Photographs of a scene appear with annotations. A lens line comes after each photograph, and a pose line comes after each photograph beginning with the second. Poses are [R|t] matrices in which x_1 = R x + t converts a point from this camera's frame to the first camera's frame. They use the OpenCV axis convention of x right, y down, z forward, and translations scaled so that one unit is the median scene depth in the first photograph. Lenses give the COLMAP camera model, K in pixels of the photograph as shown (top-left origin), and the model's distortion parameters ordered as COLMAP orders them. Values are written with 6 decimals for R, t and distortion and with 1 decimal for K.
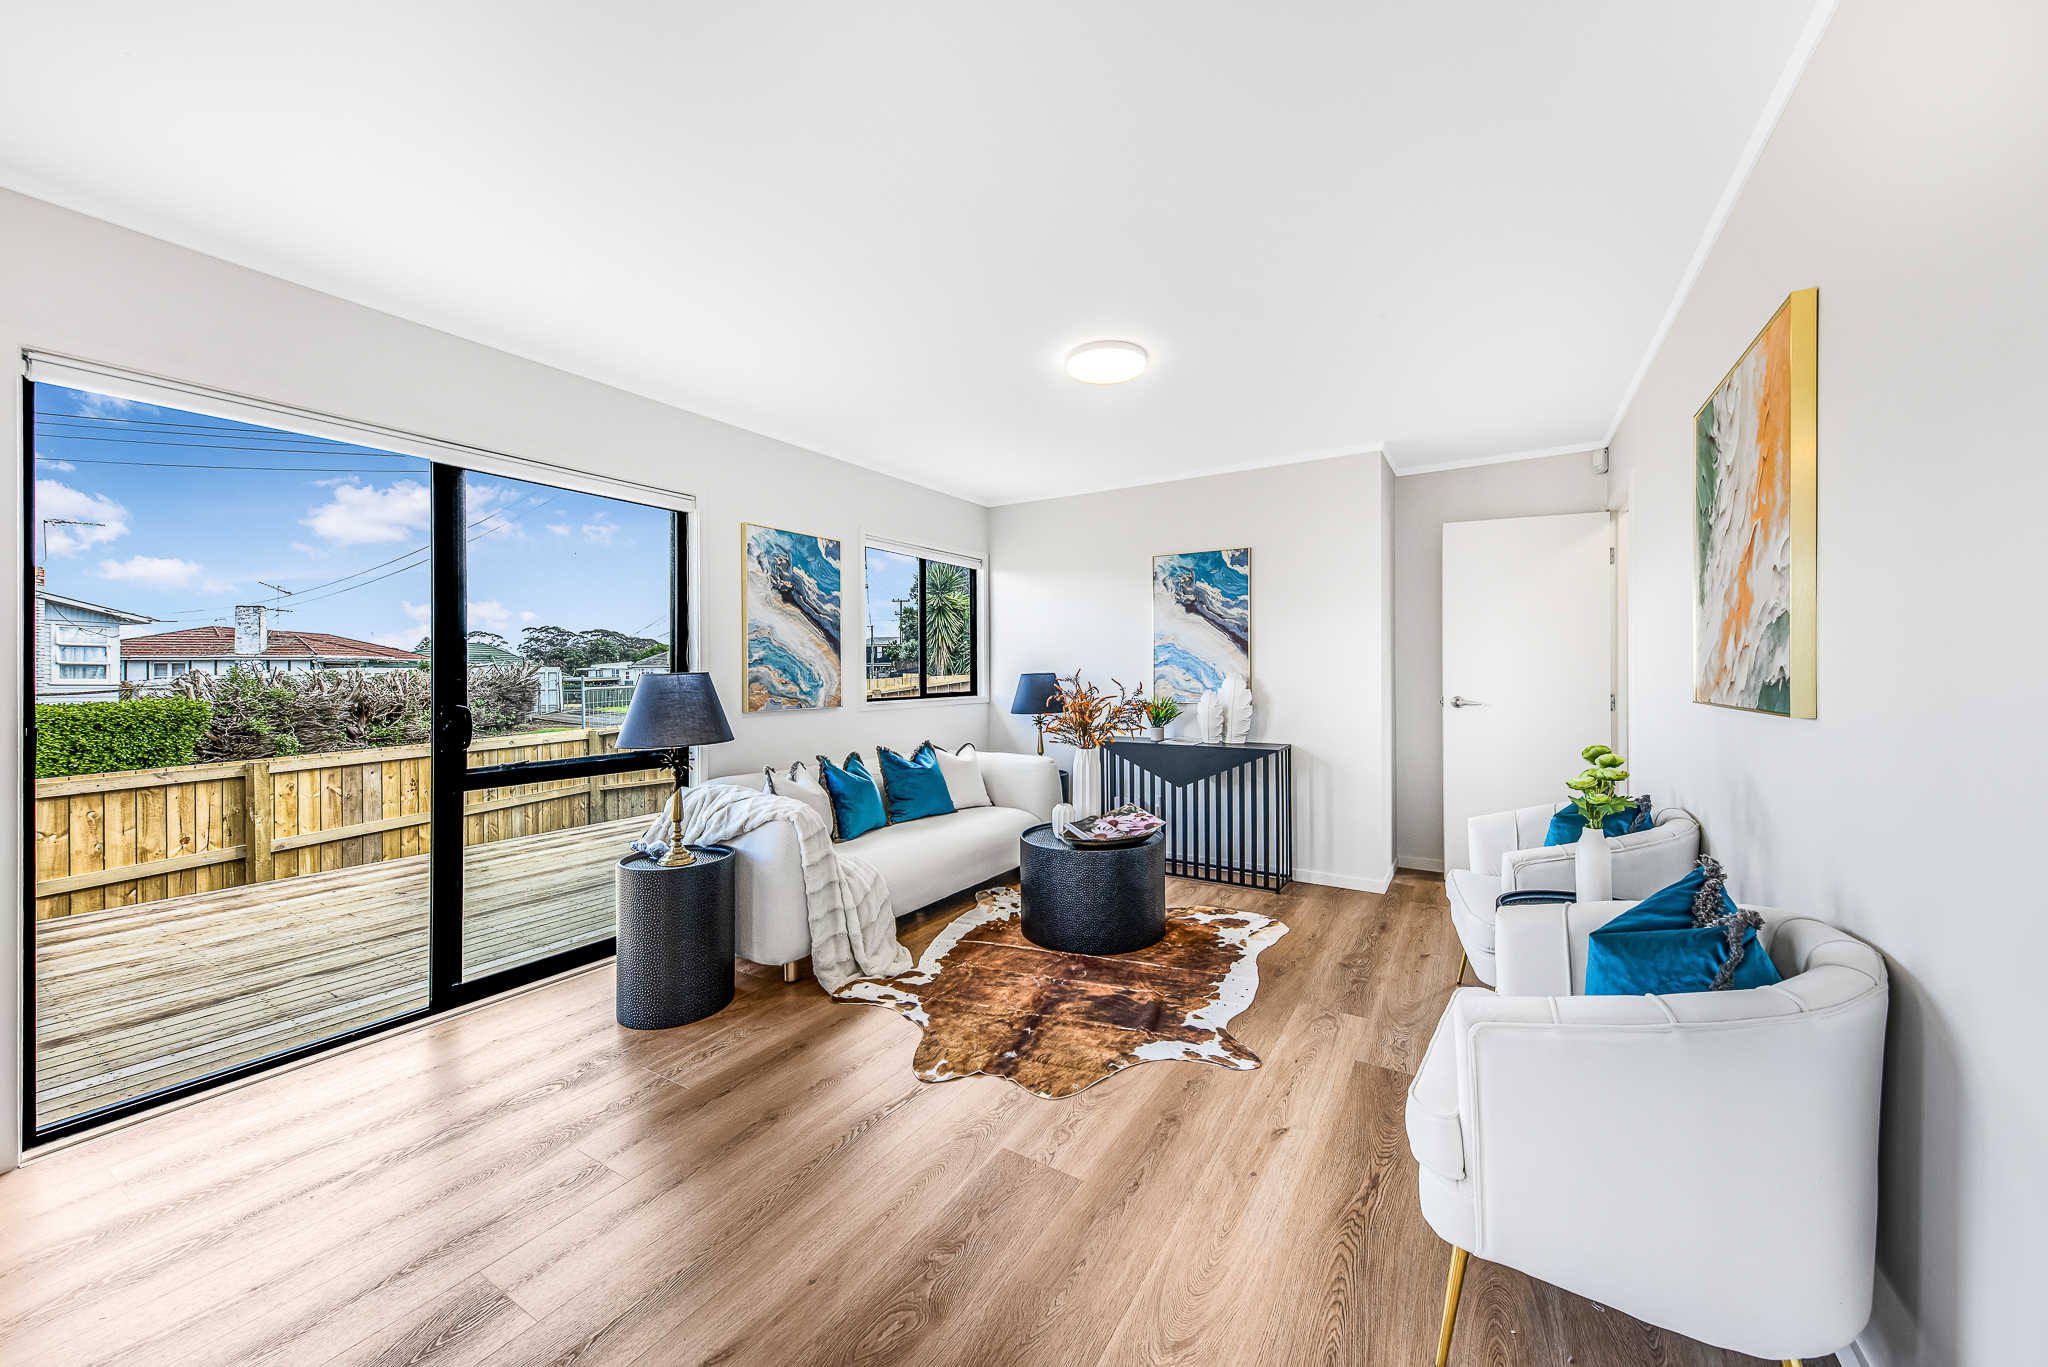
lens RADIAL K [[732.5, 0, 1026.8], [0, 732.5, 675.1], [0, 0, 1]] dist [0.001103, 0.000009]
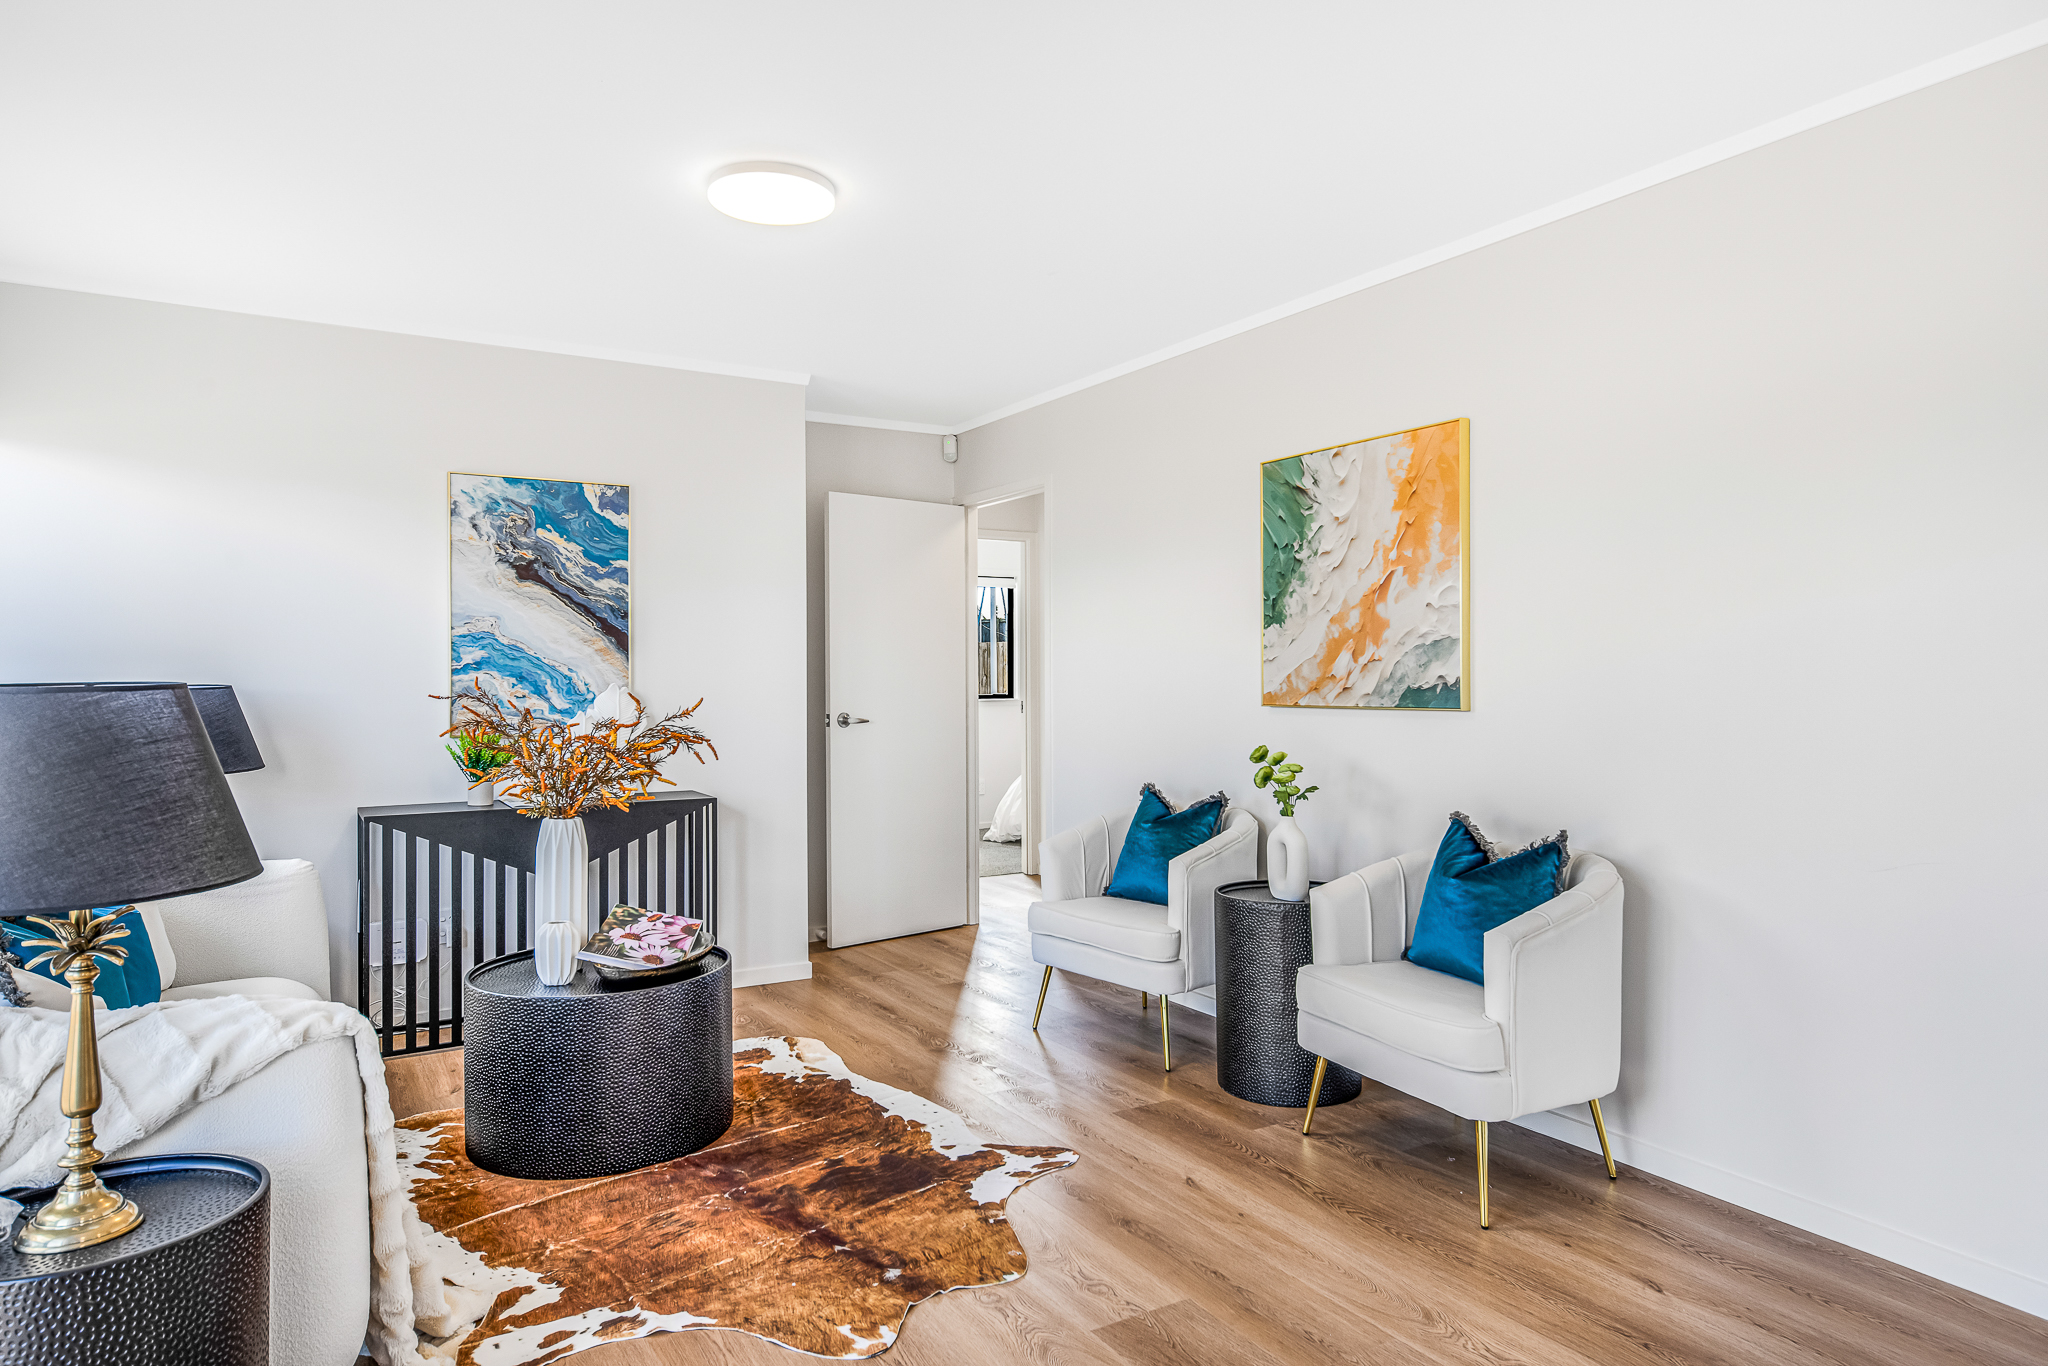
lens RADIAL K [[1242.8, 0, 1017.3], [0, 1242.8, 681.5], [0, 0, 1]] dist [-0.003660, 0.000627]
pose [[0.456184, -0.001011, 0.889885, -0.760416], [0.007038, 0.999972, -0.002472, 0.000253], [-0.889858, 0.007391, 0.456178, 0.323156]]
